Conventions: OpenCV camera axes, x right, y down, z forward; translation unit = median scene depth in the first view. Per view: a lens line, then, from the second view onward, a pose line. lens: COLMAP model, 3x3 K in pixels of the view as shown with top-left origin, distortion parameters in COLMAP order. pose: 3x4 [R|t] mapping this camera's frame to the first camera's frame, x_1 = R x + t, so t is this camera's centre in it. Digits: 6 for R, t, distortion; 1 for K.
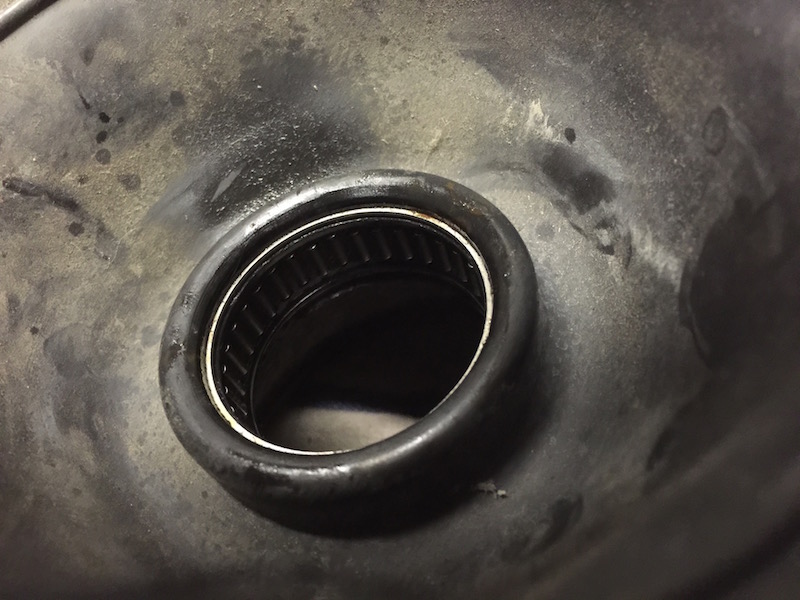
lens RADIAL K [[675.9, 0, 398.4], [0, 675.9, 305.7], [0, 0, 1]] dist [0.017665, 0.001138]
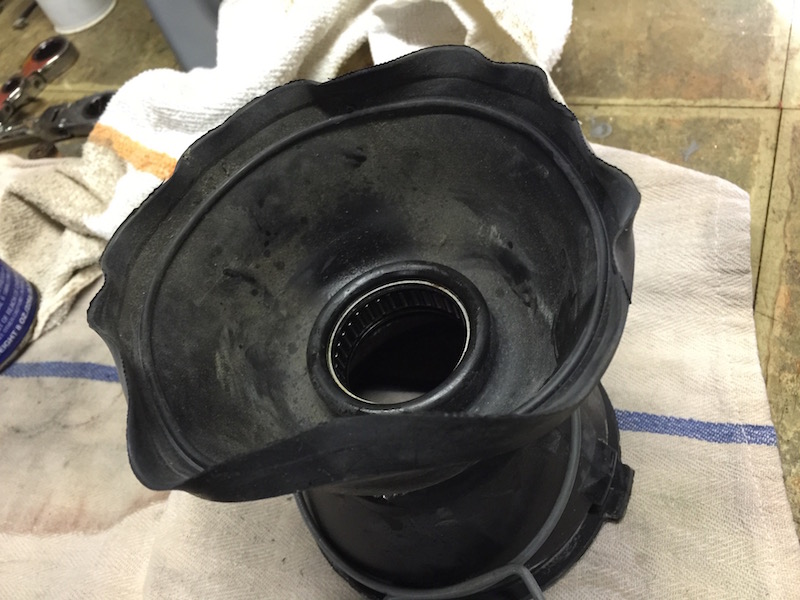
lens RADIAL K [[675.9, 0, 403.7], [0, 675.9, 293.6], [0, 0, 1]] dist [0.017665, 0.001138]
pose [[0.999660, -0.011339, -0.023484, -0.011459], [0.011055, 0.999864, -0.012206, -0.084419], [0.023619, 0.011942, 0.999650, -0.913952]]
